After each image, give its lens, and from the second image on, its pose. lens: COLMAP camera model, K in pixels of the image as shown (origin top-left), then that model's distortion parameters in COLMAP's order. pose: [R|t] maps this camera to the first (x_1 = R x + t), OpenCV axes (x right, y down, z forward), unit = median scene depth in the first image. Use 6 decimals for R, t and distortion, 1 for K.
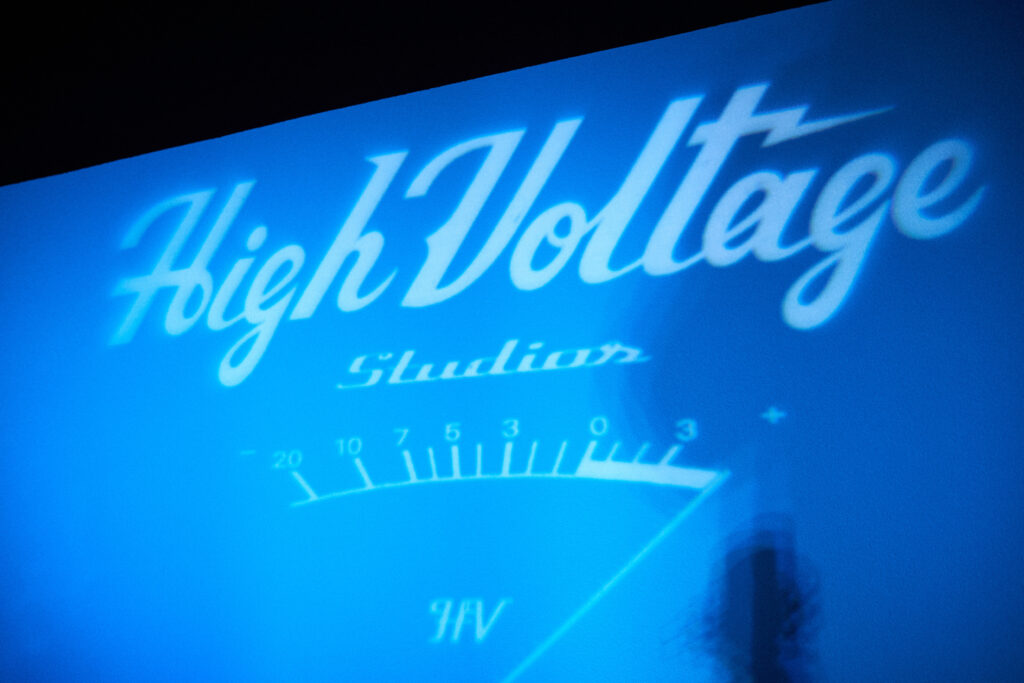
lens RADIAL K [[1491.1, 0, 512.0], [0, 1491.1, 341.5], [0, 0, 1]] dist [-0.077424, 0.112308]
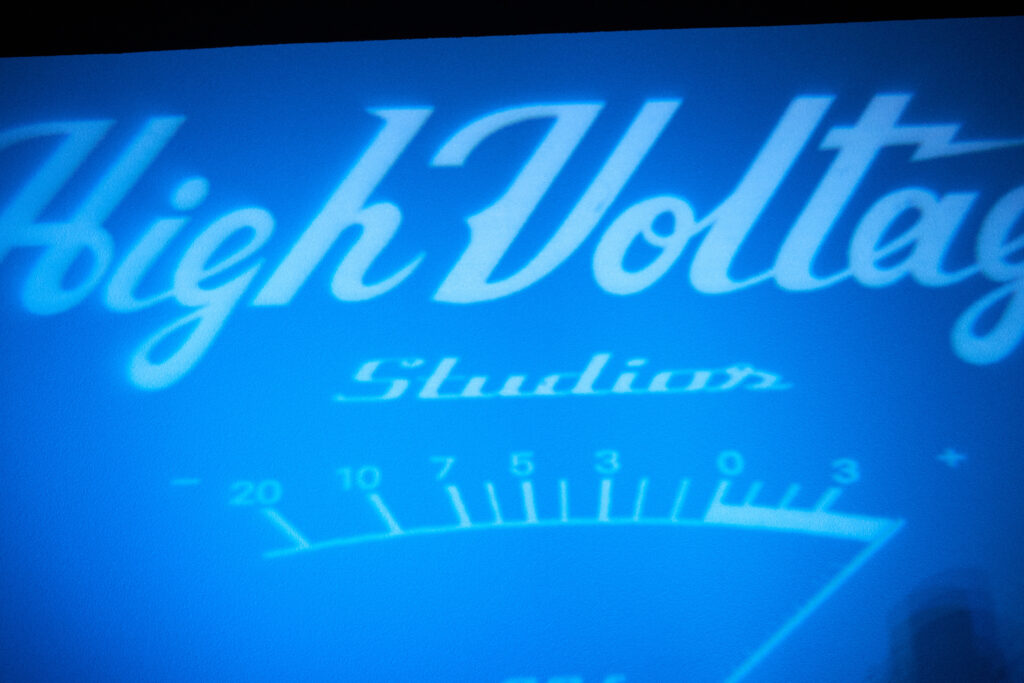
lens RADIAL K [[1491.1, 0, 512.0], [0, 1491.1, 341.5], [0, 0, 1]] dist [-0.077424, 0.112308]
pose [[0.866638, 0.099016, 0.489014, -0.442397], [-0.061328, 0.993818, -0.092542, 0.071078], [-0.495154, 0.050210, 0.867353, 0.327405]]
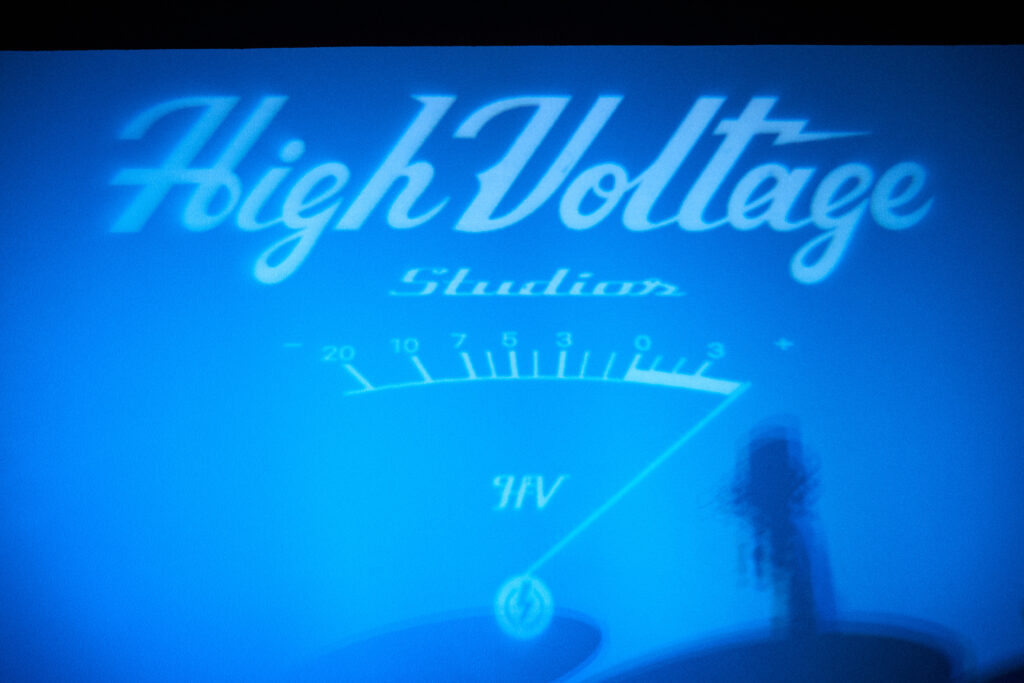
lens RADIAL K [[1491.1, 0, 512.0], [0, 1491.1, 341.5], [0, 0, 1]] dist [-0.077424, 0.112308]
pose [[0.847420, 0.050274, 0.528538, -0.697860], [-0.091978, 0.994355, 0.052889, -0.002415], [-0.522896, -0.093433, 0.847260, -0.036756]]
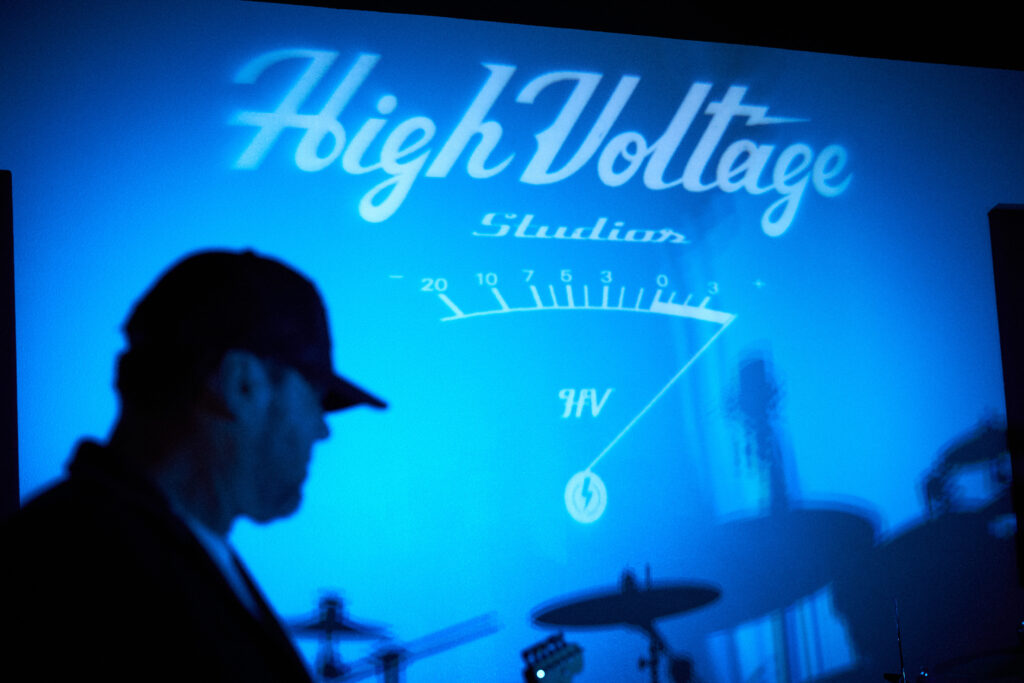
lens RADIAL K [[1491.1, 0, 512.0], [0, 1491.1, 341.5], [0, 0, 1]] dist [-0.077424, 0.112308]
pose [[0.564925, 0.037445, 0.824292, -1.292902], [-0.119820, 0.992104, 0.037050, 0.078446], [-0.816396, -0.119697, 0.564952, 0.217925]]
